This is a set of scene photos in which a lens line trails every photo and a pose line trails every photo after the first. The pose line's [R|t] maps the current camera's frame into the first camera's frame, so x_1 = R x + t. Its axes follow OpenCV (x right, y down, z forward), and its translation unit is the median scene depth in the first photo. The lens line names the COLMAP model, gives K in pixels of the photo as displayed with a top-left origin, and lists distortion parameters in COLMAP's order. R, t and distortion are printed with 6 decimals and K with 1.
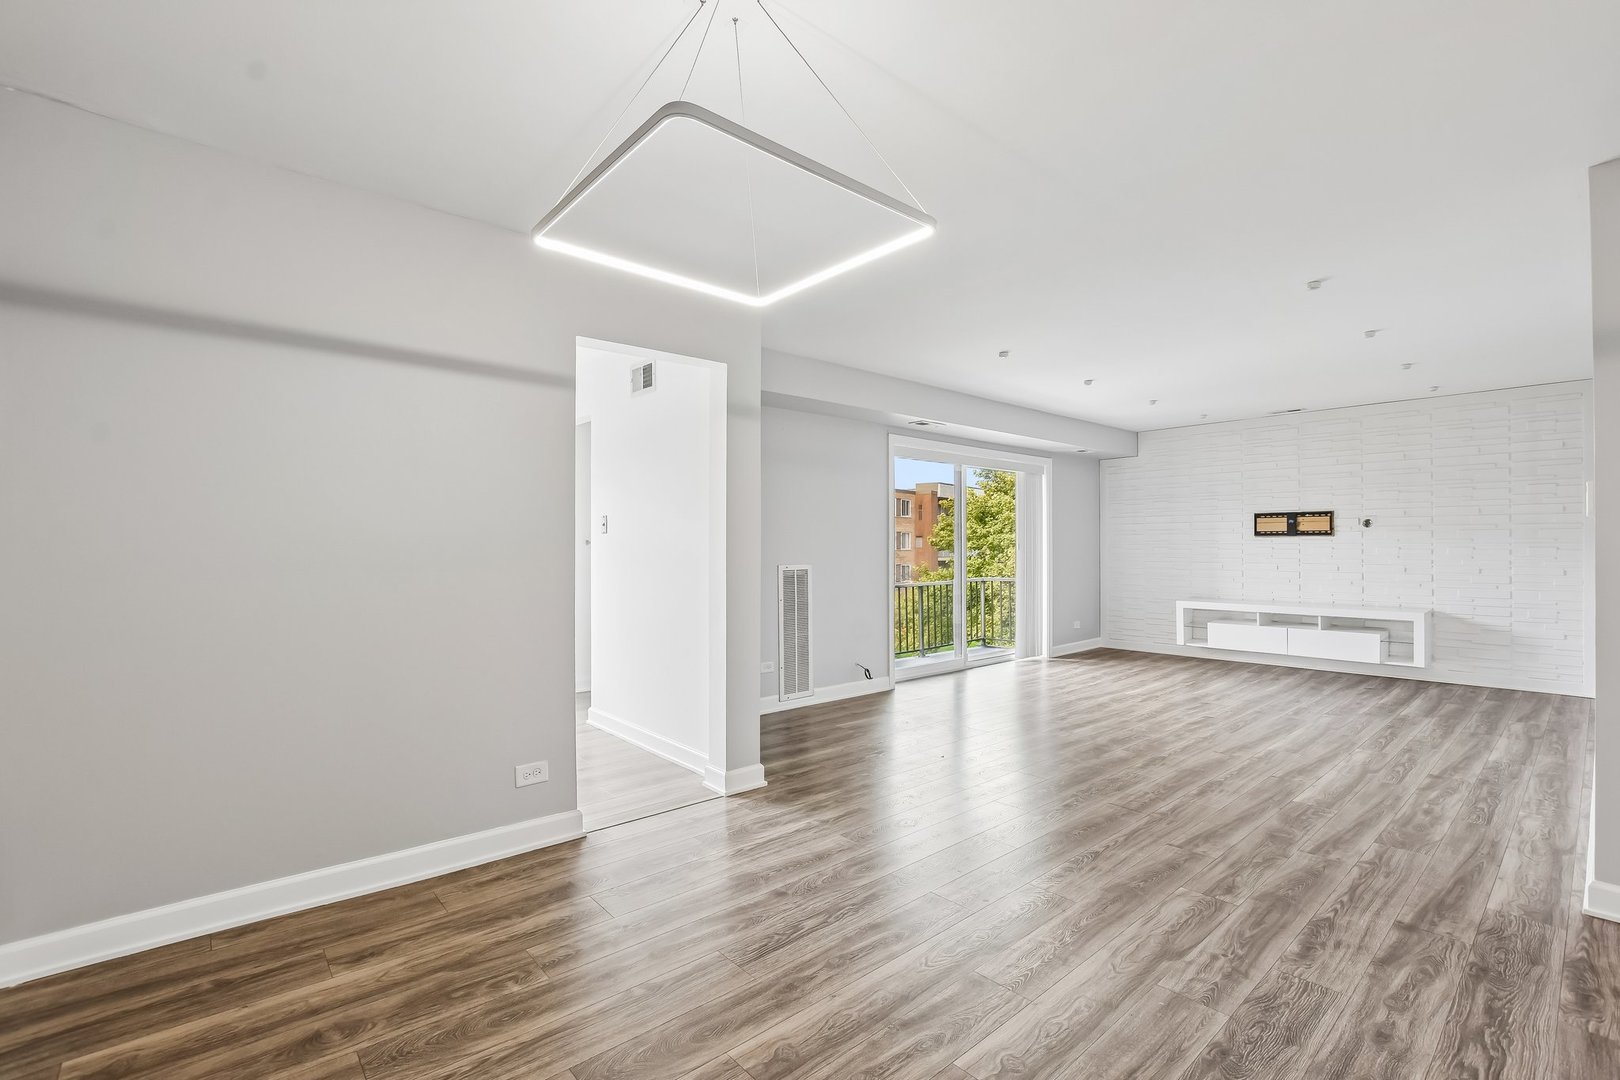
lens RADIAL K [[732.8, 0, 811.8], [0, 732.8, 536.7], [0, 0, 1]] dist [-0.035091, 0.004717]
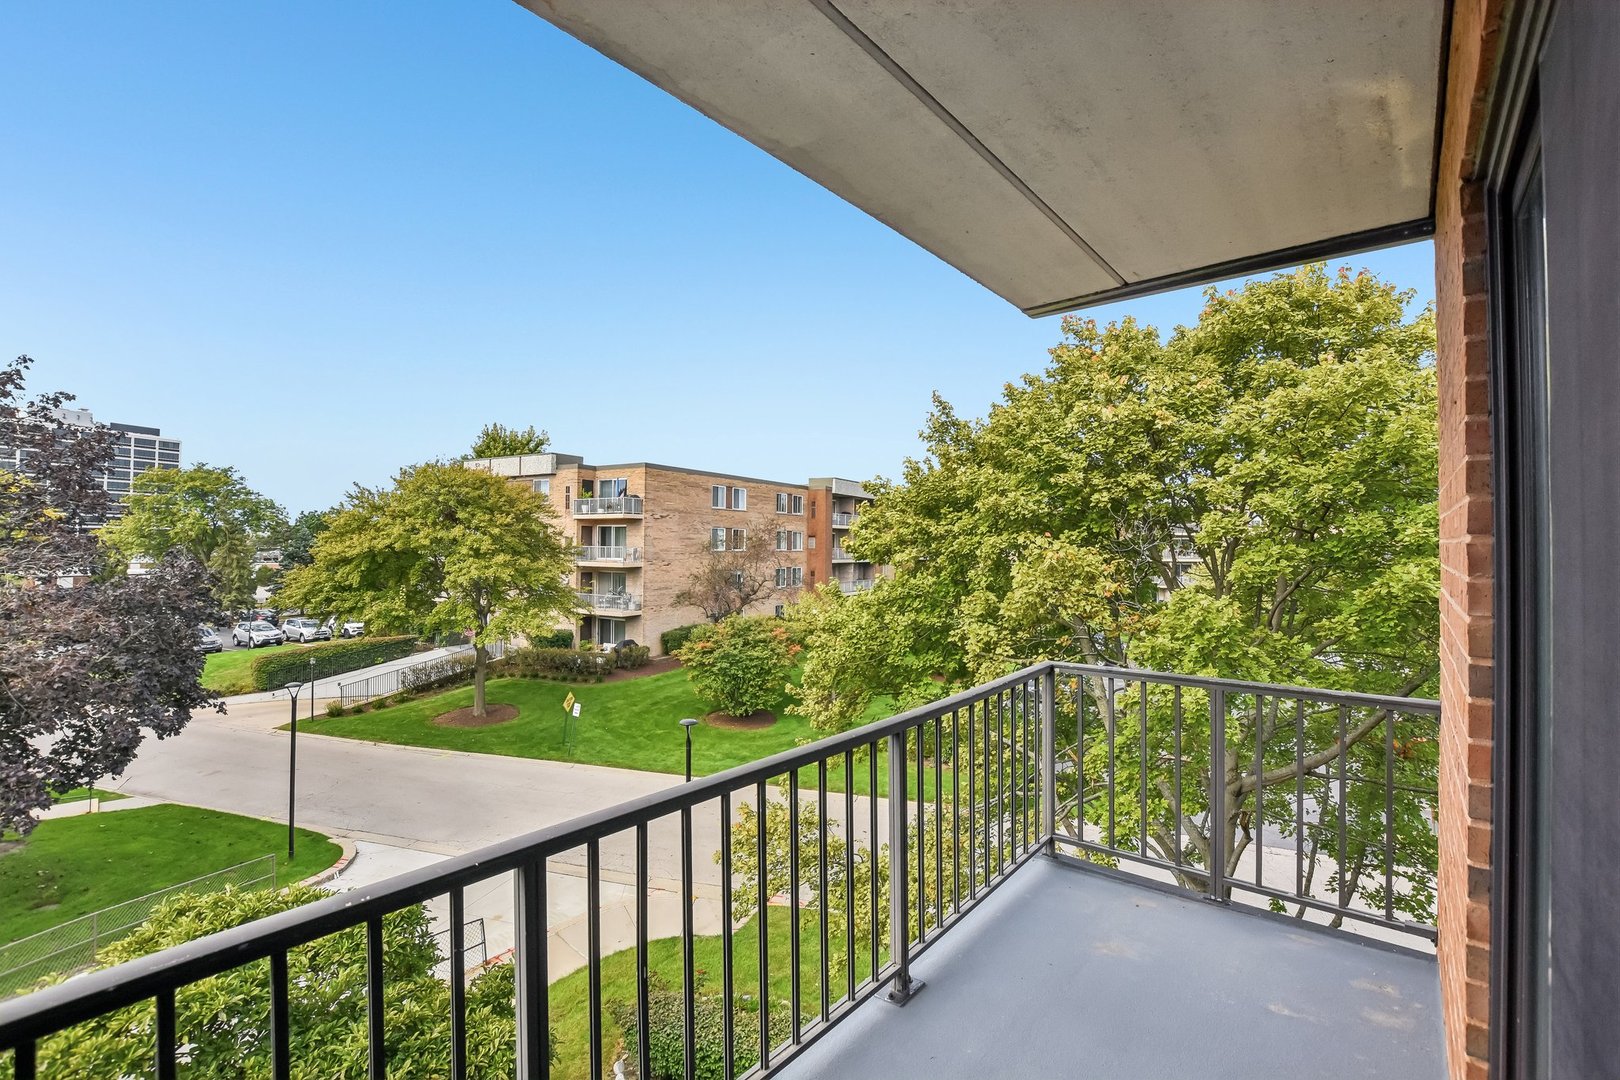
lens RADIAL K [[732.8, 0, 812.1], [0, 732.8, 539.4], [0, 0, 1]] dist [-0.035091, 0.004717]
pose [[0.988621, 0.008868, 0.150167, 0.011084], [-0.009623, 0.999944, 0.004305, -0.000393], [-0.150121, -0.005701, 0.988651, 0.108788]]
